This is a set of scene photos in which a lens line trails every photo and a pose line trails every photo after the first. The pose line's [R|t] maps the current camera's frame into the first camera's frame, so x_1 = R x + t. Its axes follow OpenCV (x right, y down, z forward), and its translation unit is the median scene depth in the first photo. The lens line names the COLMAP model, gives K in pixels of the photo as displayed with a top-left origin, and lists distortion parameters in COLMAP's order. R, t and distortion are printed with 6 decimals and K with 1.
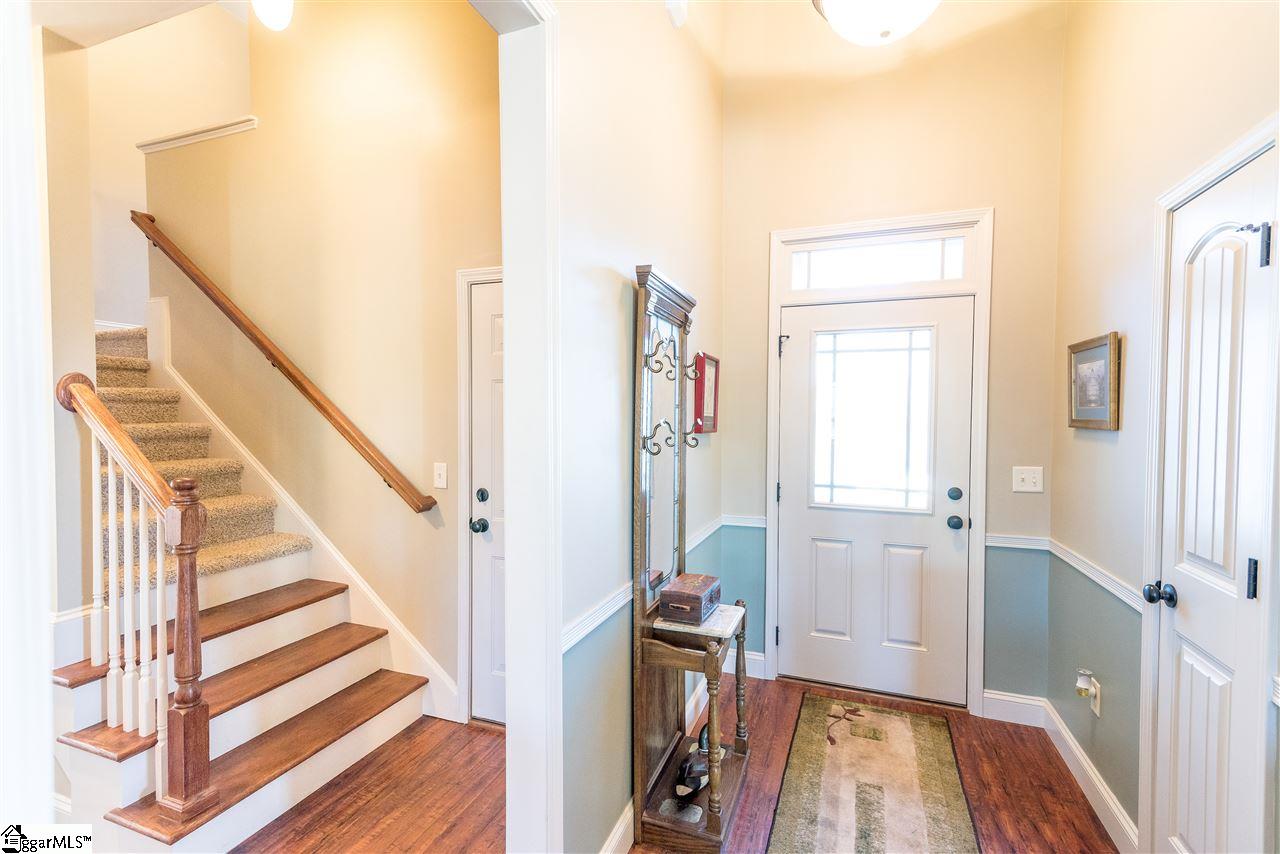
lens RADIAL K [[577.1, 0, 640.0], [0, 577.1, 427.0], [0, 0, 1]] dist [0.050370, 0.000381]
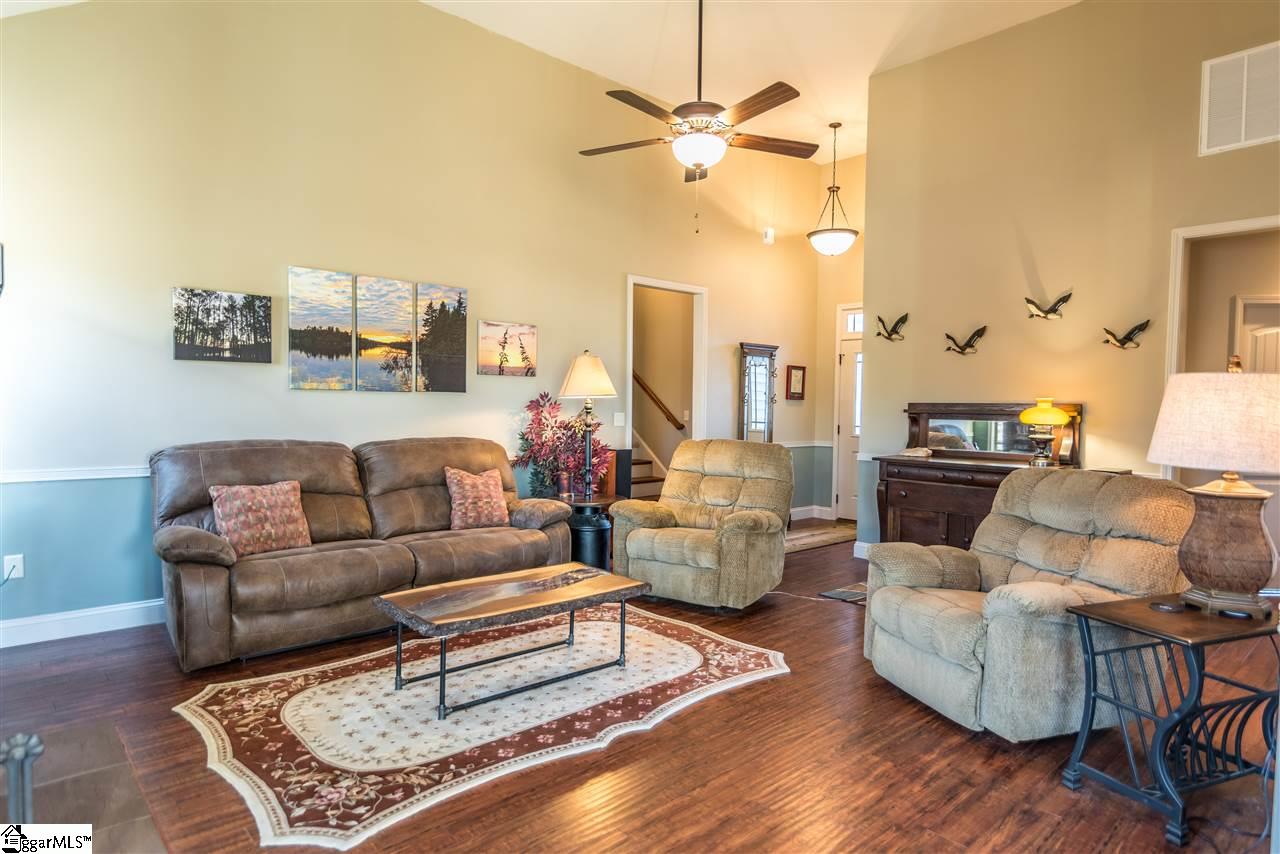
lens RADIAL K [[721.0, 0, 640.0], [0, 721.0, 427.0], [0, 0, 1]] dist [0.001432, 0.000466]
pose [[0.893942, 0.023584, -0.447562, 0.840051], [-0.022149, 0.999719, 0.008441, 0.104929], [0.447635, 0.002367, 0.894213, -1.799531]]
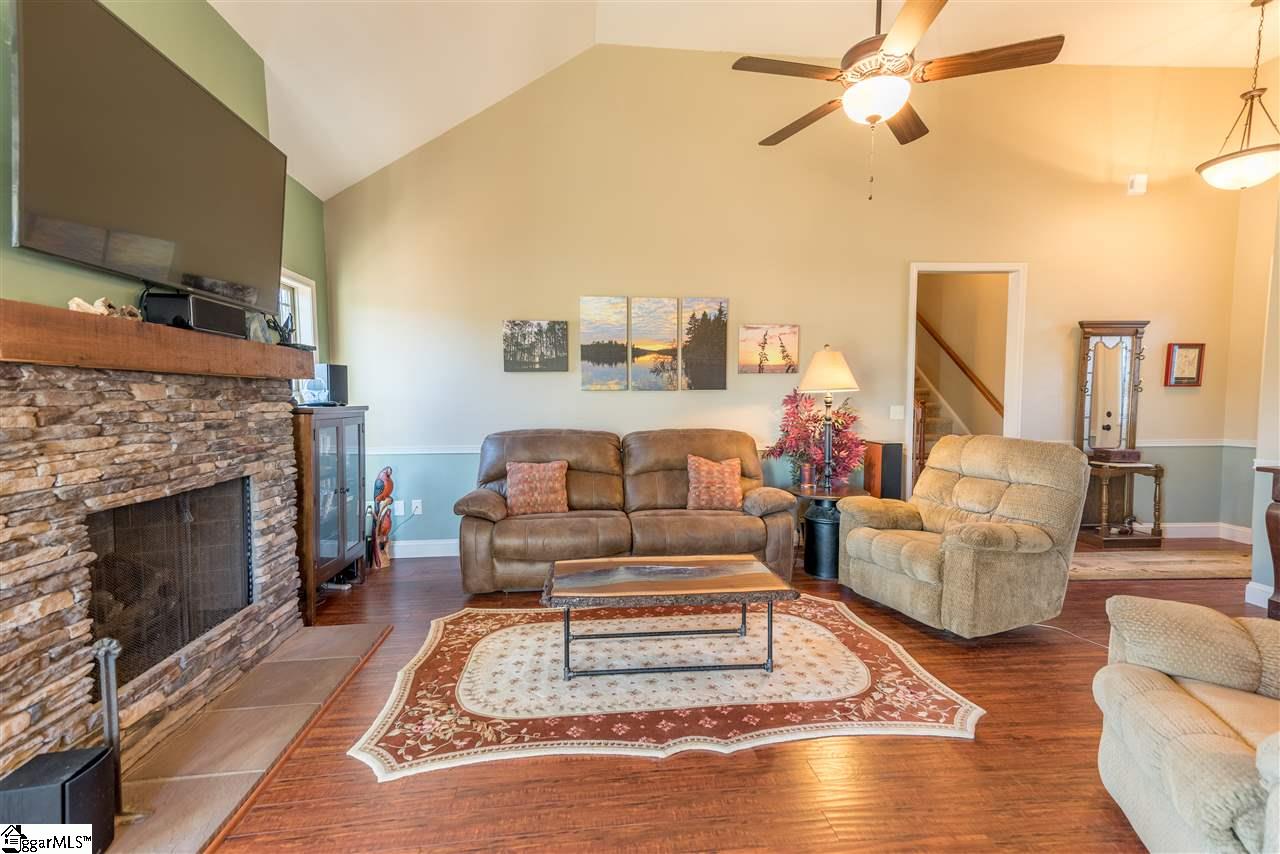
lens RADIAL K [[577.1, 0, 640.0], [0, 577.1, 427.0], [0, 0, 1]] dist [0.050370, 0.000381]
pose [[0.461395, 0.040368, -0.886276, 0.998281], [-0.016791, 0.999183, 0.036769, 0.093442], [0.887036, -0.002084, 0.461695, -1.356846]]
